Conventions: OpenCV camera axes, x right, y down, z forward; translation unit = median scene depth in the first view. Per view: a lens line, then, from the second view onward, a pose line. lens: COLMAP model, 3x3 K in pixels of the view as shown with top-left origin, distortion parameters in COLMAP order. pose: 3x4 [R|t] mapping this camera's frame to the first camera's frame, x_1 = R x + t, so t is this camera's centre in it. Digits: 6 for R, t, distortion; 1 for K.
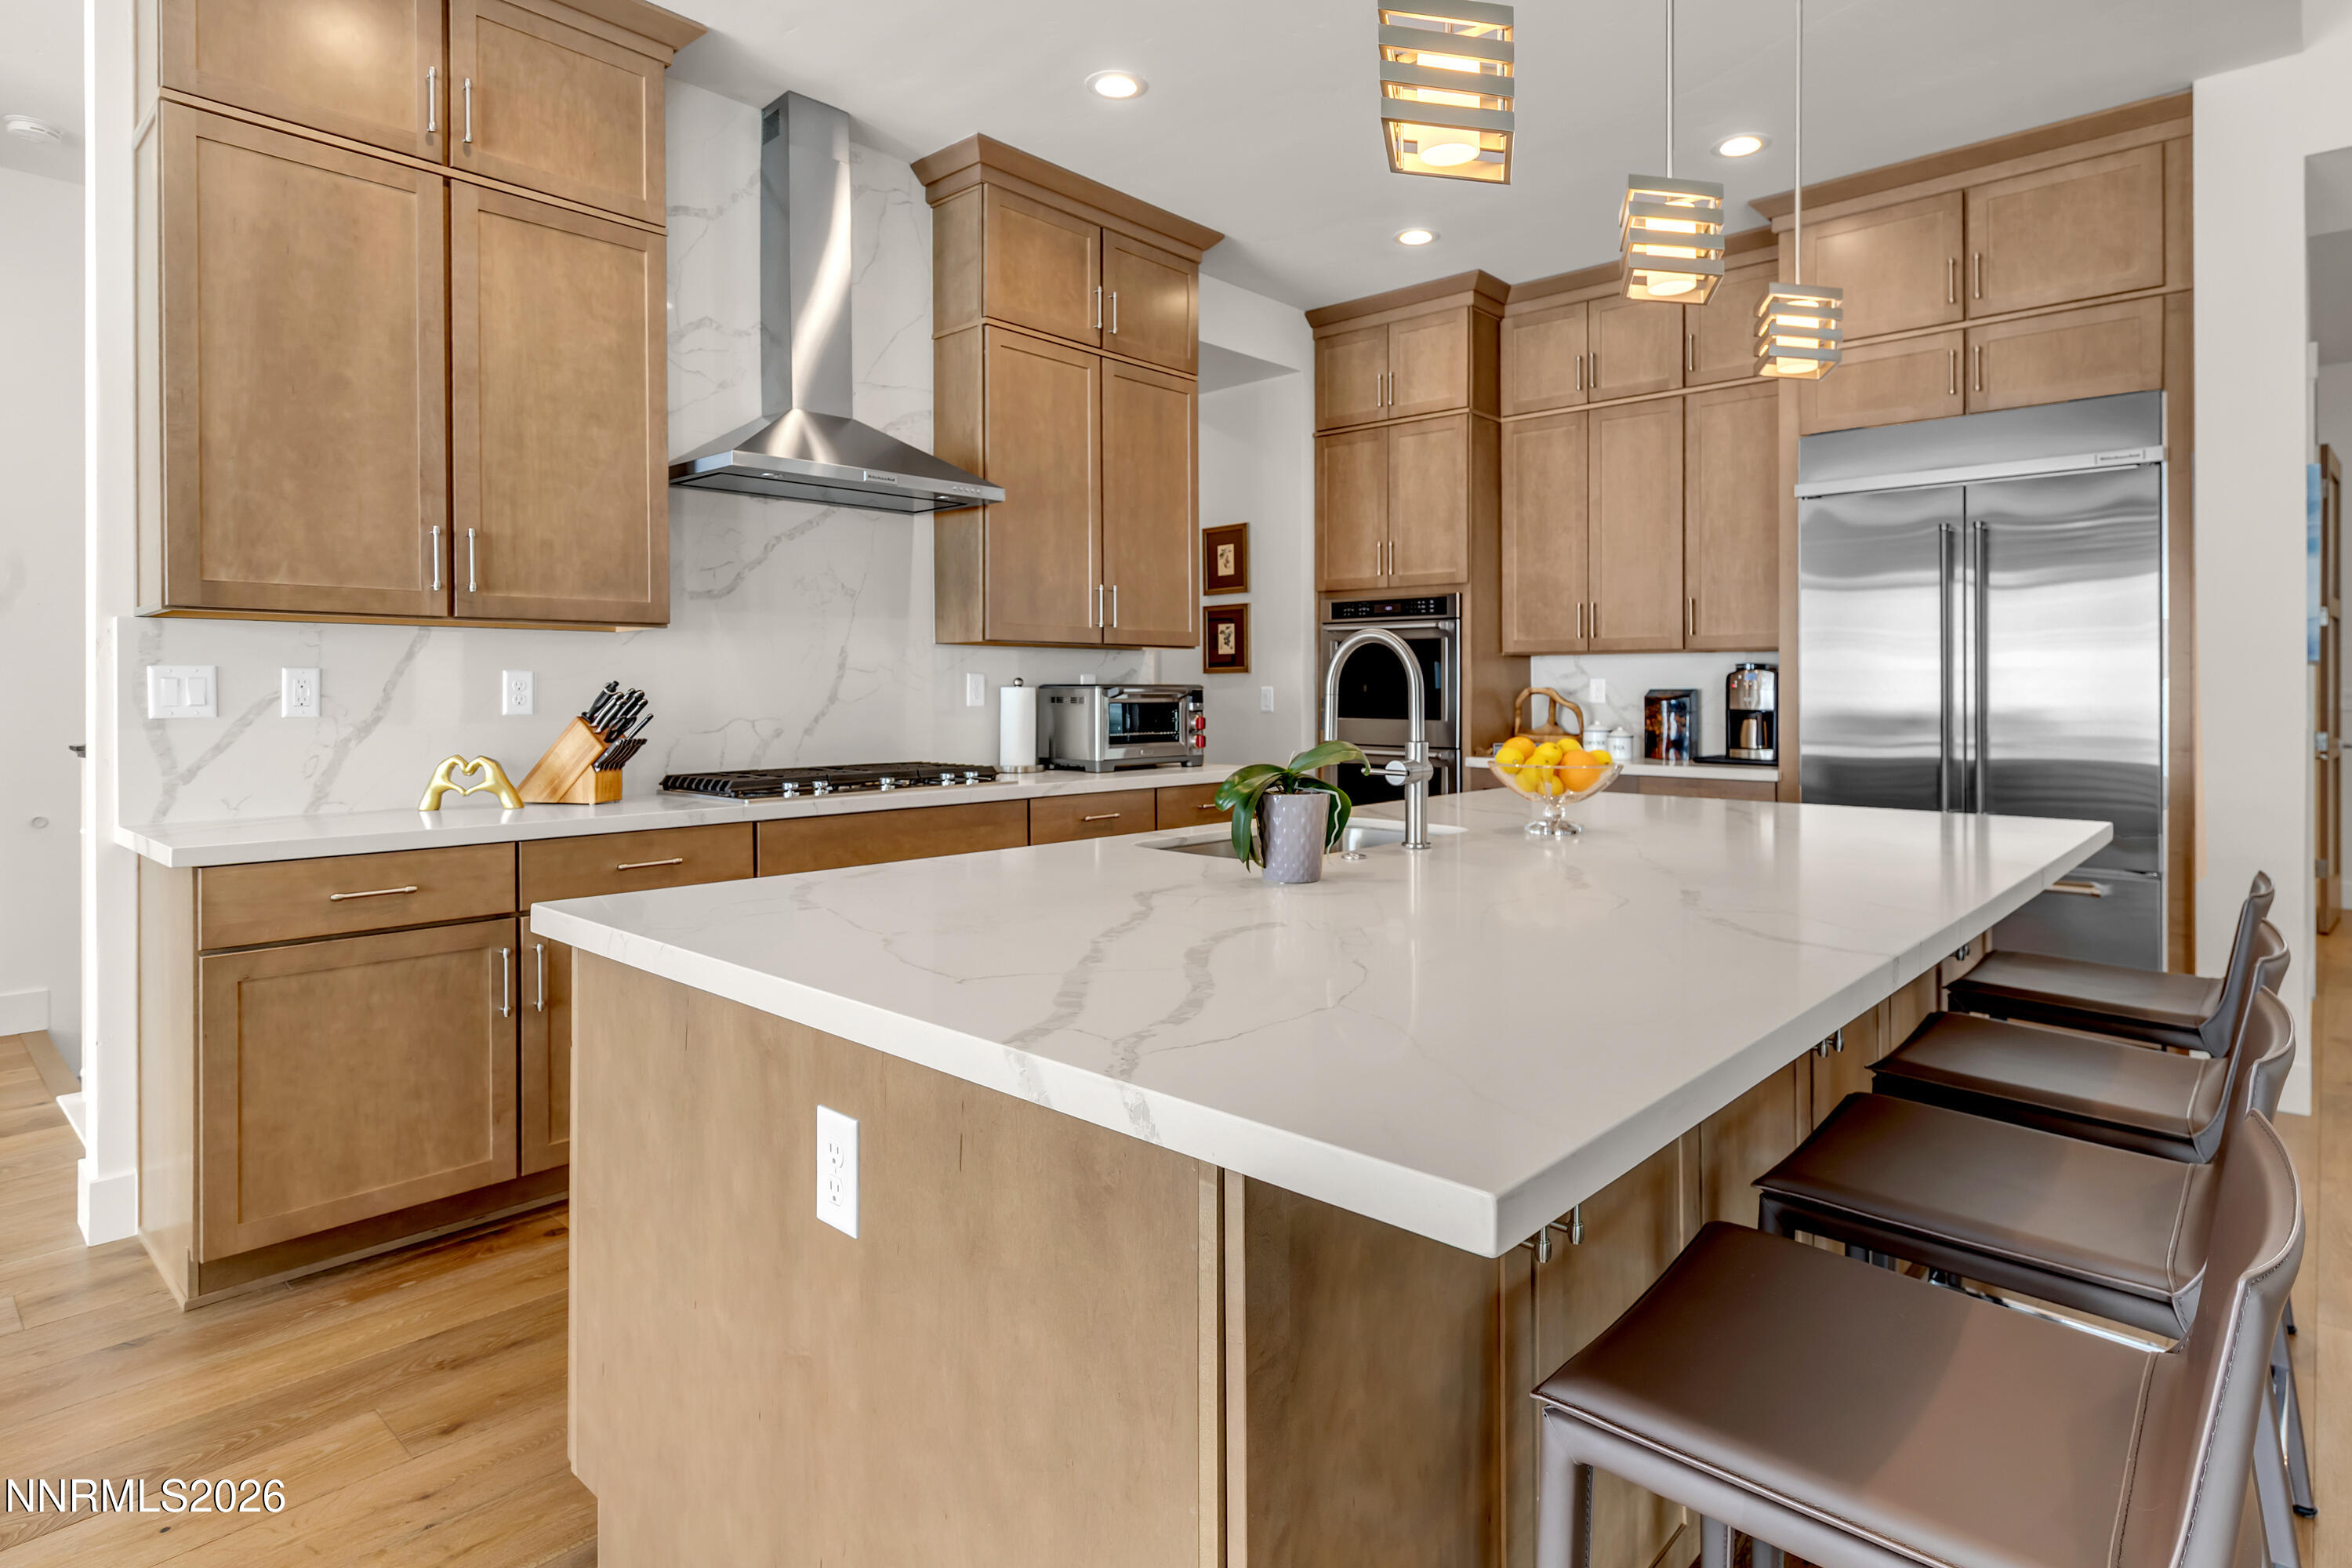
lens RADIAL K [[1076.7, 0, 1181.5], [0, 1076.7, 730.4], [0, 0, 1]] dist [0.000307, -0.000233]
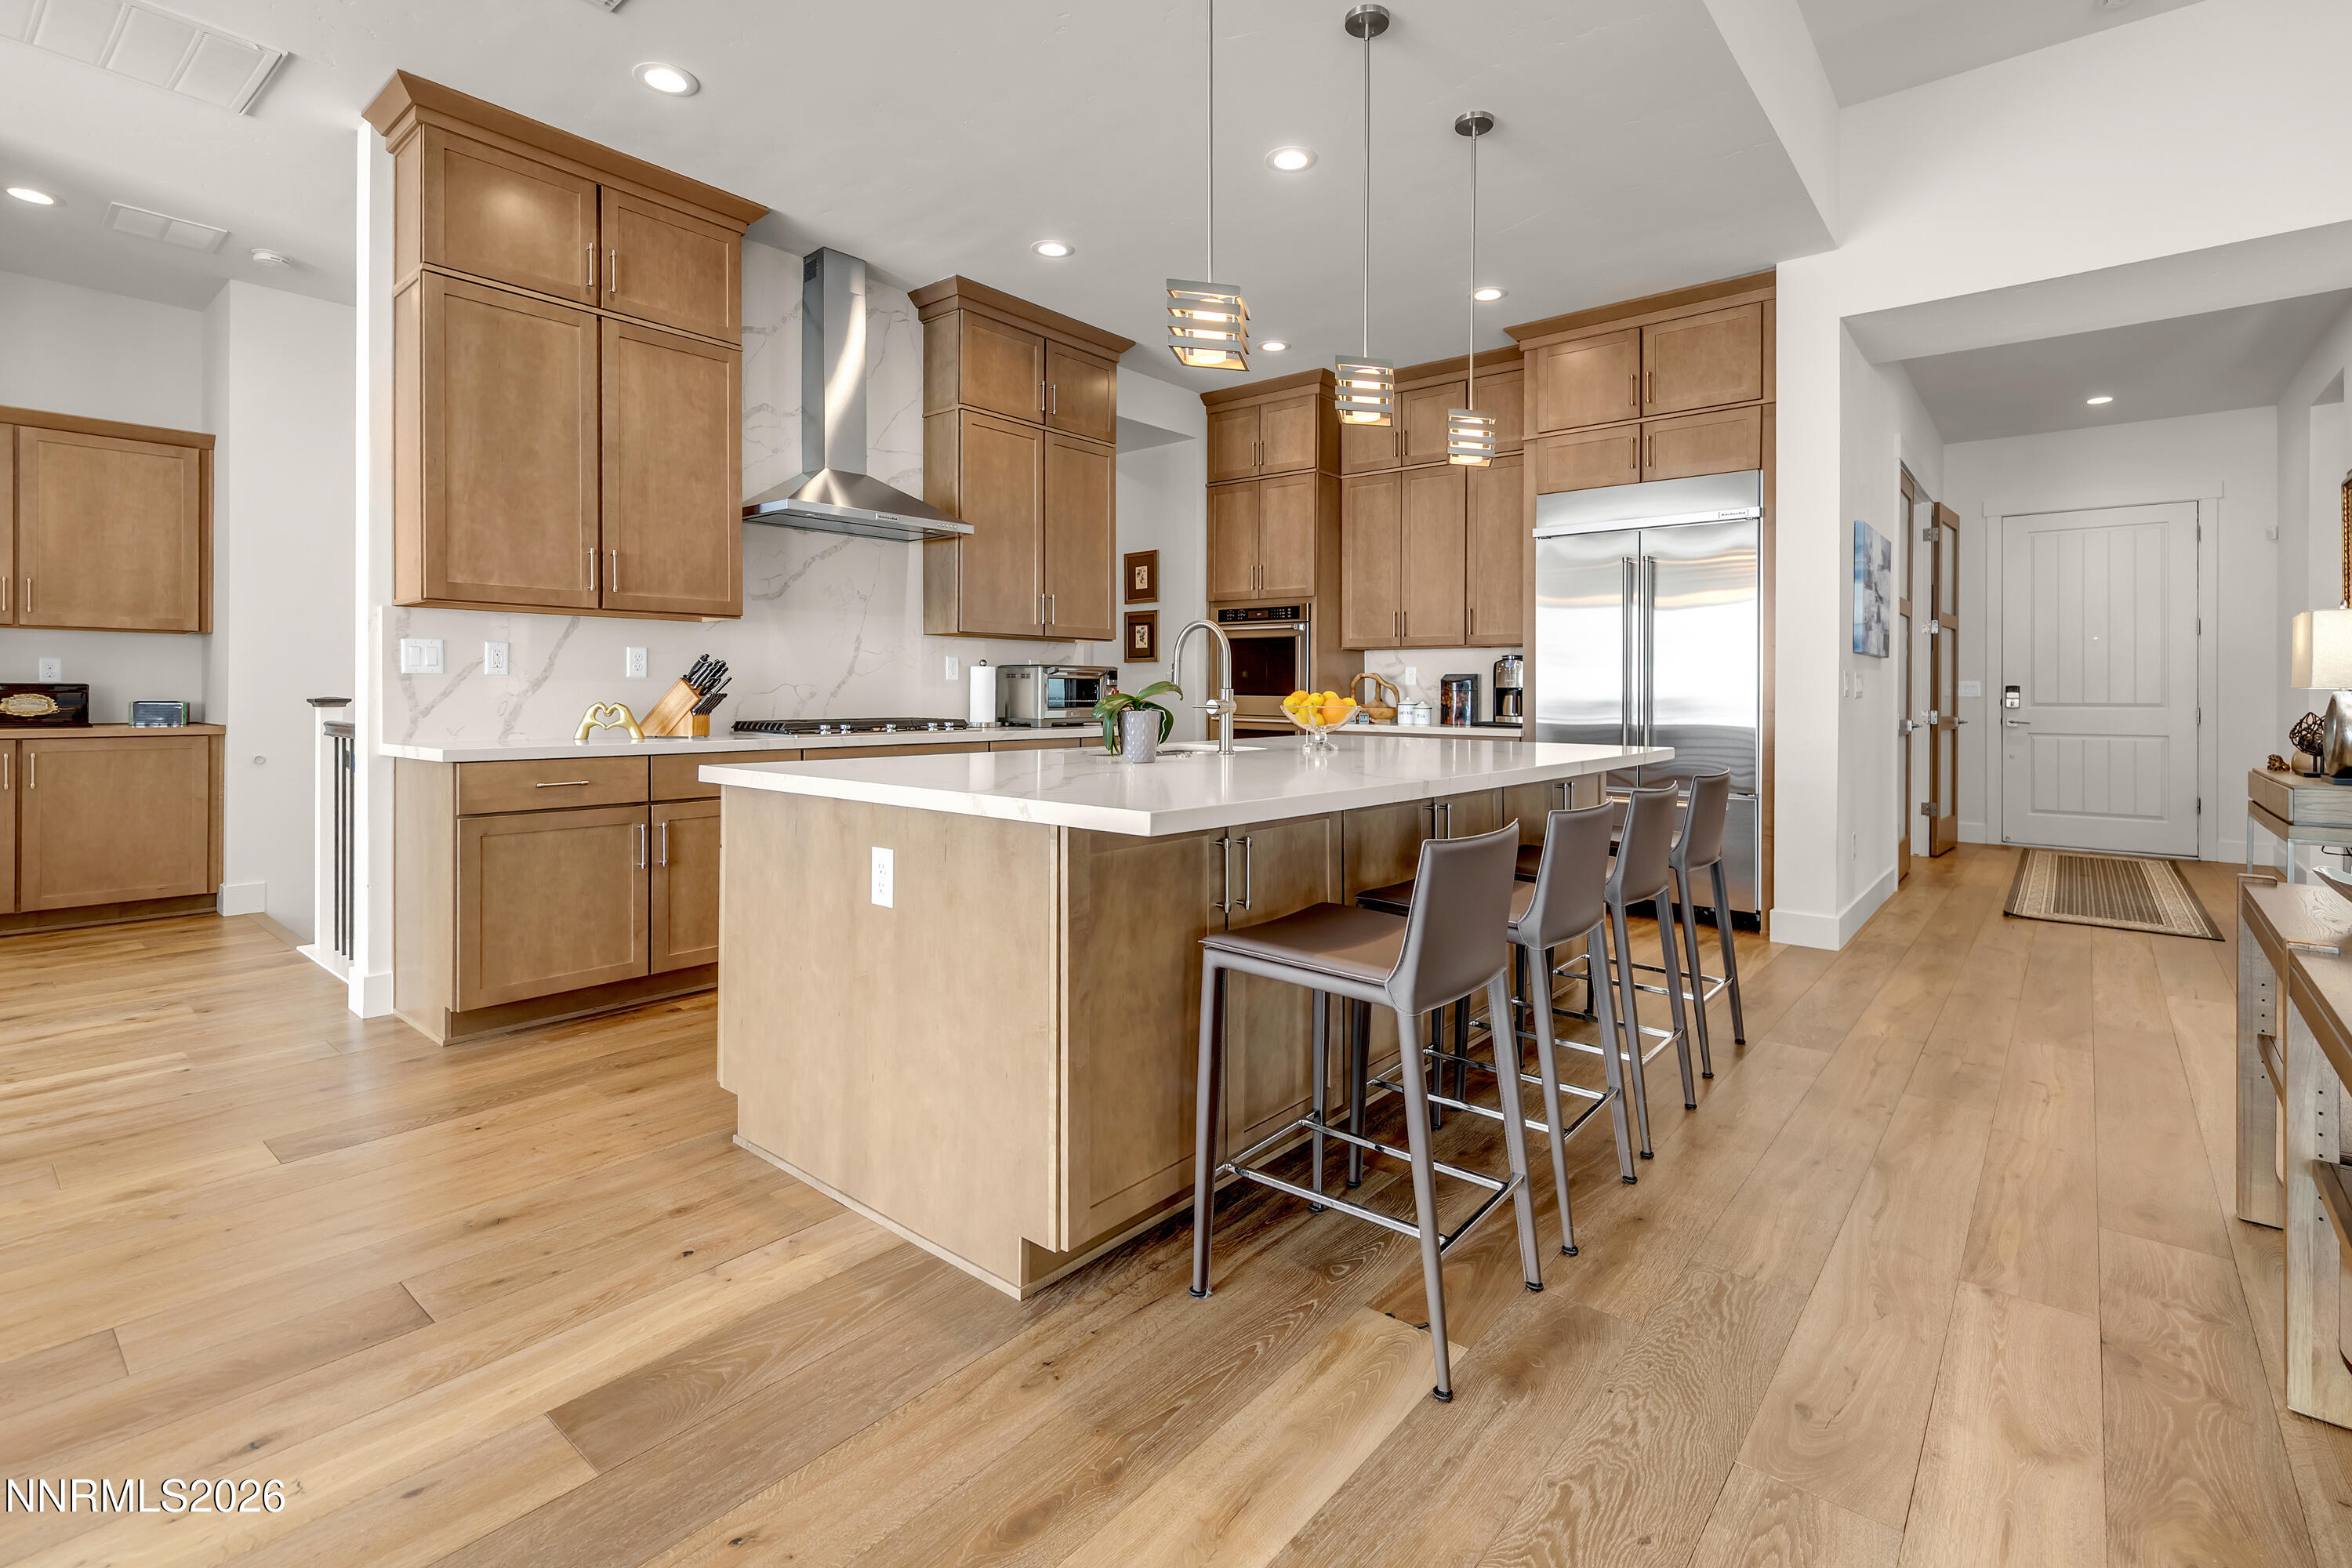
lens RADIAL K [[967.1, 0, 1173.6], [0, 967.1, 727.6], [0, 0, 1]] dist [-0.000485, 0.000065]
pose [[0.999287, 0.004752, 0.037454, 0.058352], [-0.004562, 0.999976, -0.005167, 0.053226], [-0.037477, 0.004992, 0.999285, -0.313719]]
